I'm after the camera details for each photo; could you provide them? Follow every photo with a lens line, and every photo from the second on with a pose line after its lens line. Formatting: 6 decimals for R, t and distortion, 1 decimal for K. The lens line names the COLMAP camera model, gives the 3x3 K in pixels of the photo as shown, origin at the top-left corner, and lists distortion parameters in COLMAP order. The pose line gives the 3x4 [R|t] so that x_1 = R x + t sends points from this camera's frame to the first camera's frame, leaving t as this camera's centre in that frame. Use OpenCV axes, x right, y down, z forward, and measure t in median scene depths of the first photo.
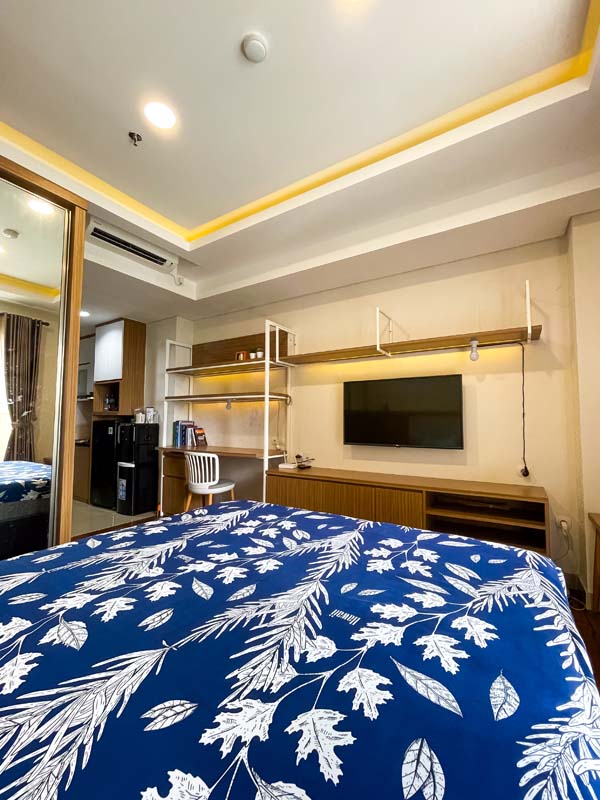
lens RADIAL K [[324.0, 0, 302.0], [0, 324.0, 401.4], [0, 0, 1]] dist [-0.003238, 0.000314]
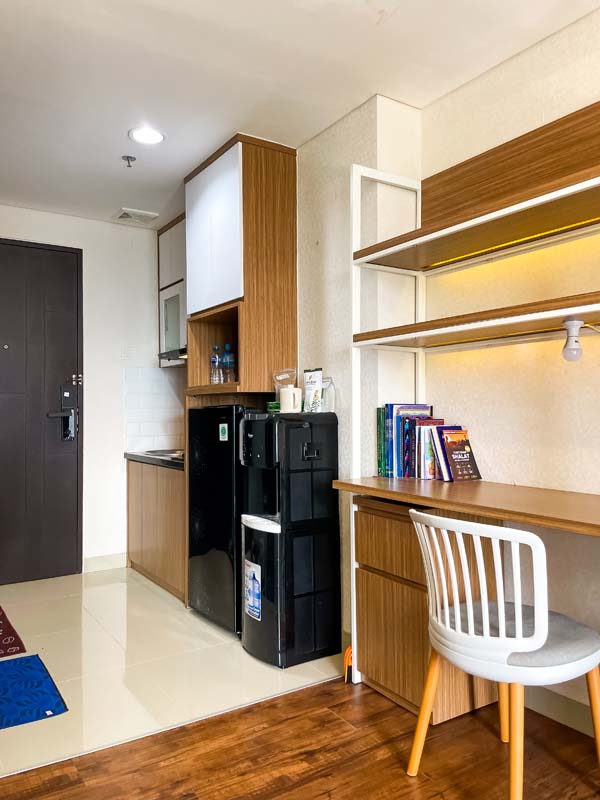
lens RADIAL K [[595.0, 0, 310.9], [0, 595.0, 401.5], [0, 0, 1]] dist [0.058098, -0.083232]
pose [[0.908999, -0.016438, -0.416473, -0.351691], [0.034604, 0.998749, 0.036108, 0.055789], [0.415359, -0.047234, 0.908431, 0.707854]]
